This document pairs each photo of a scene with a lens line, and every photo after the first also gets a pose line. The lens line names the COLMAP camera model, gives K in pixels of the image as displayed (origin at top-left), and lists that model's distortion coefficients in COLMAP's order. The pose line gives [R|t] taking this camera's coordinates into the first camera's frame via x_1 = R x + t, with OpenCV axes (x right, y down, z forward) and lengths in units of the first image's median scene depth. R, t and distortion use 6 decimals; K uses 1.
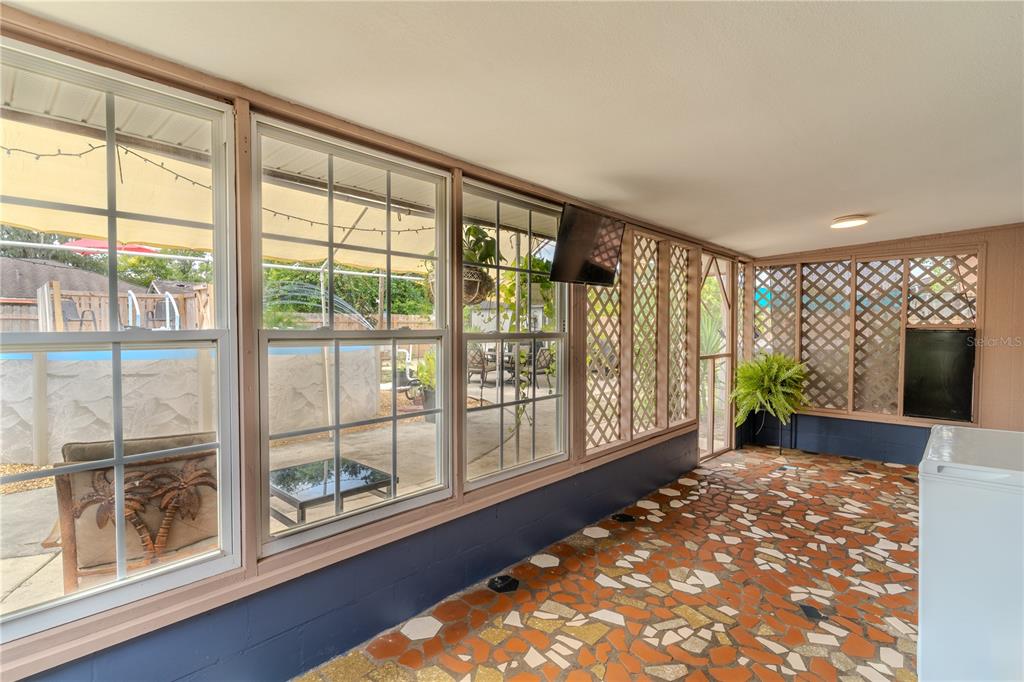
lens RADIAL K [[491.3, 0, 511.1], [0, 491.3, 339.0], [0, 0, 1]] dist [0.001310, -0.001895]
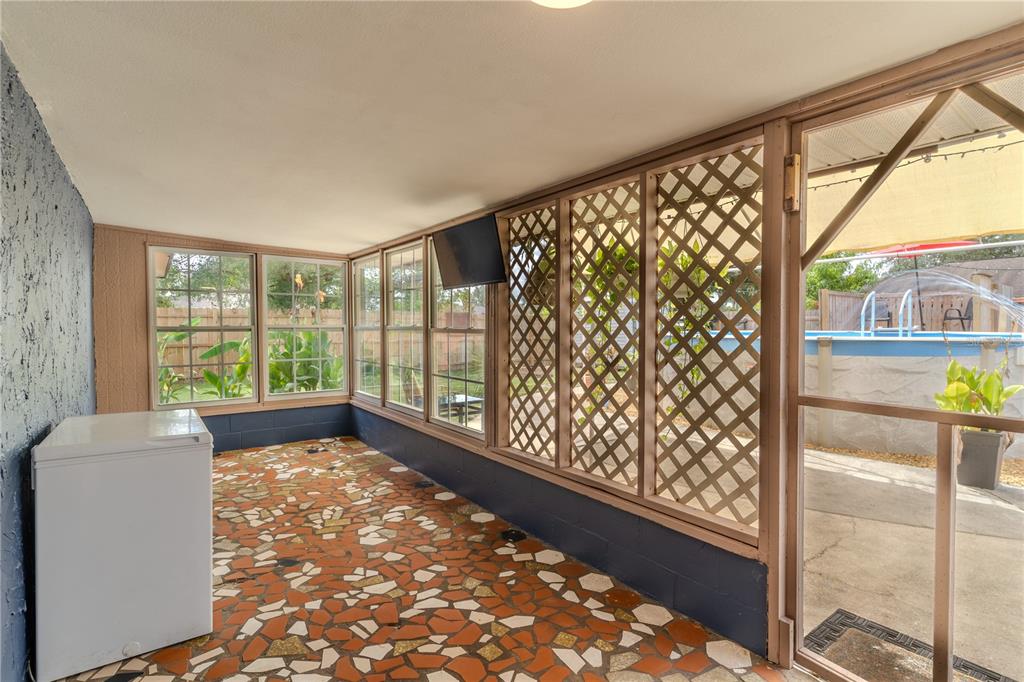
lens RADIAL K [[491.3, 0, 509.3], [0, 491.3, 337.8], [0, 0, 1]] dist [0.001310, -0.001895]
pose [[-0.184764, 0.026475, -0.982426, 1.400720], [-0.020951, 0.999304, 0.030870, -0.033467], [0.982560, 0.026287, -0.184081, 1.453648]]
